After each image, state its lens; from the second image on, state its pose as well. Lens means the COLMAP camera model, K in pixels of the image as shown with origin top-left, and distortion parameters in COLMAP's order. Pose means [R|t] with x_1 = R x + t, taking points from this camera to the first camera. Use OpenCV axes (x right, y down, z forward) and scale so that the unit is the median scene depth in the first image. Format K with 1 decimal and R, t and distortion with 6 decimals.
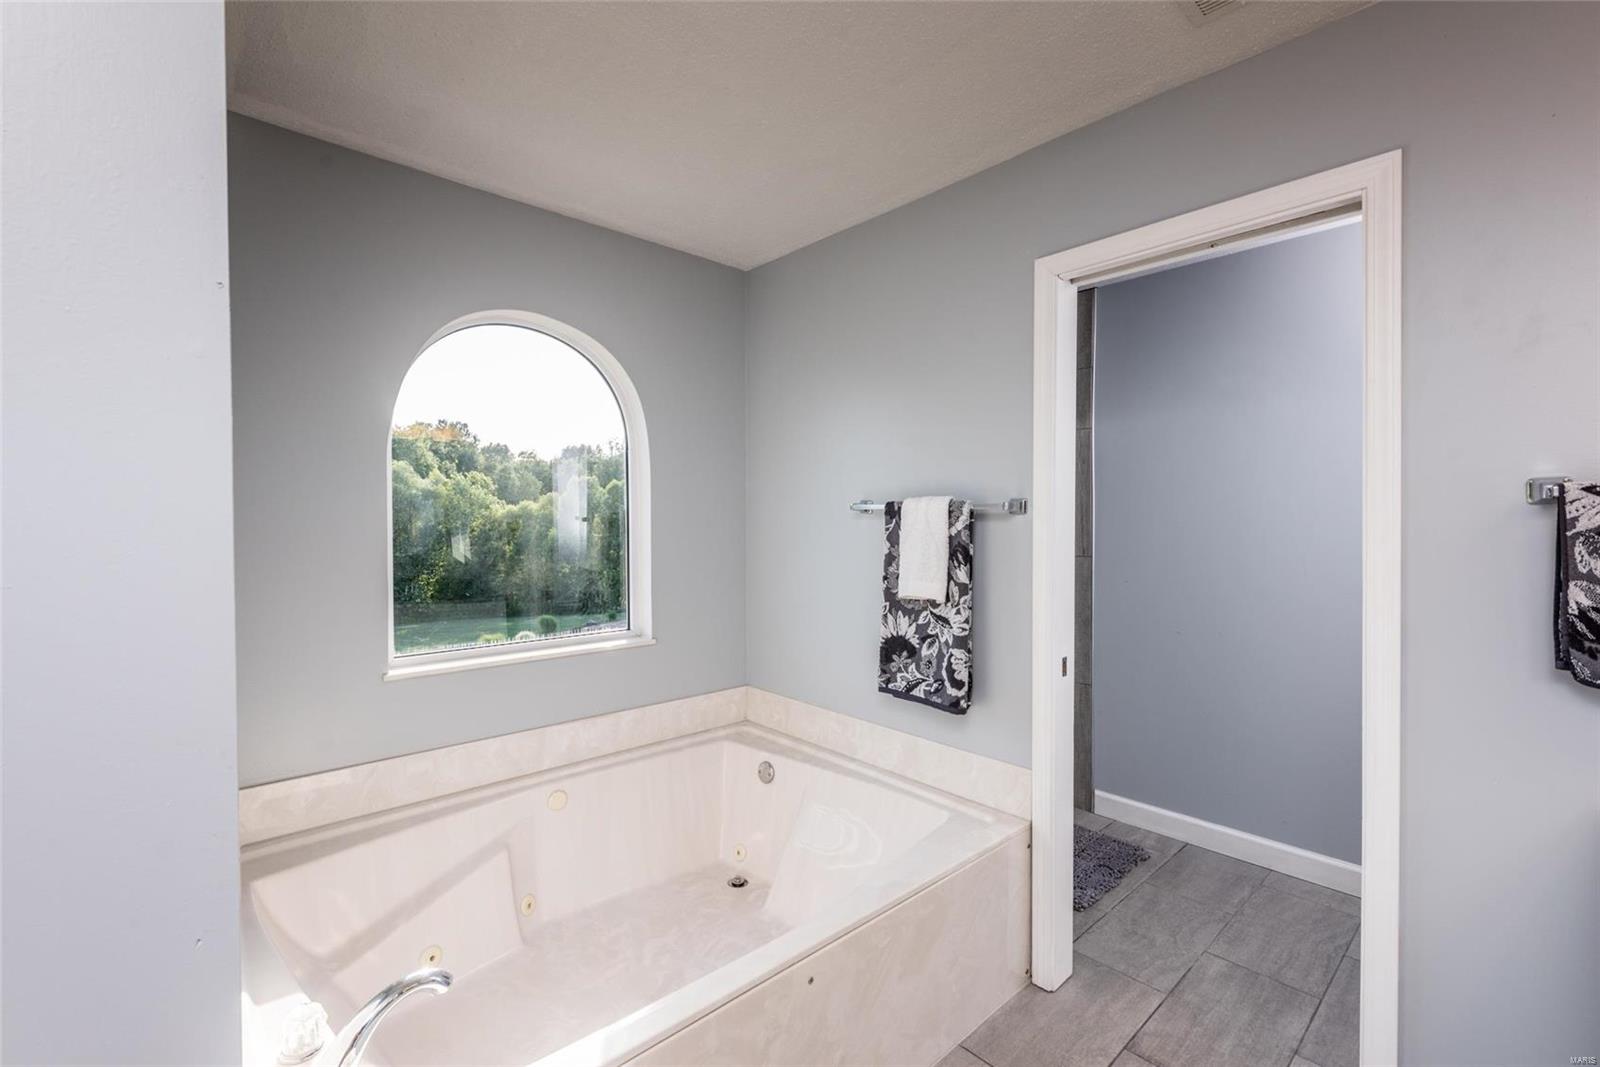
lens RADIAL K [[678.9, 0, 795.2], [0, 678.9, 527.1], [0, 0, 1]] dist [0.013532, -0.006803]
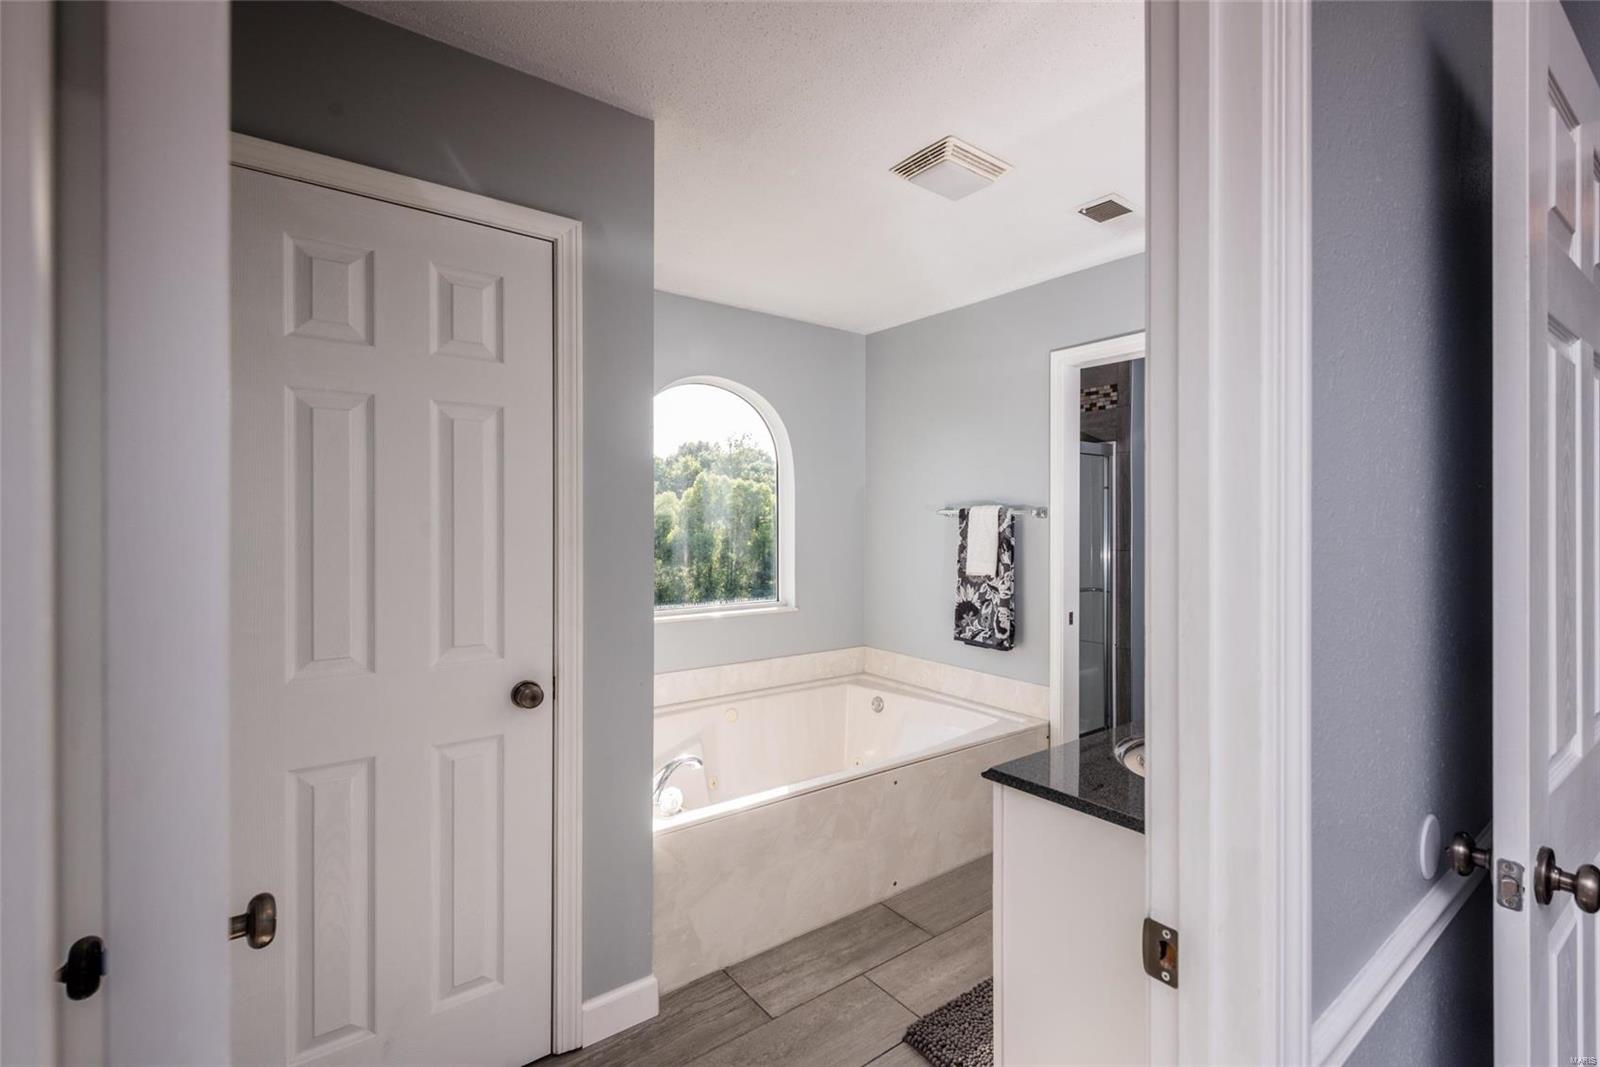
lens RADIAL K [[678.9, 0, 795.2], [0, 678.9, 527.1], [0, 0, 1]] dist [0.013532, -0.006803]
pose [[0.983359, 0.007048, -0.181535, 0.054044], [-0.007495, 0.999970, -0.001772, 0.007048], [0.181517, 0.003103, 0.983383, -0.509934]]
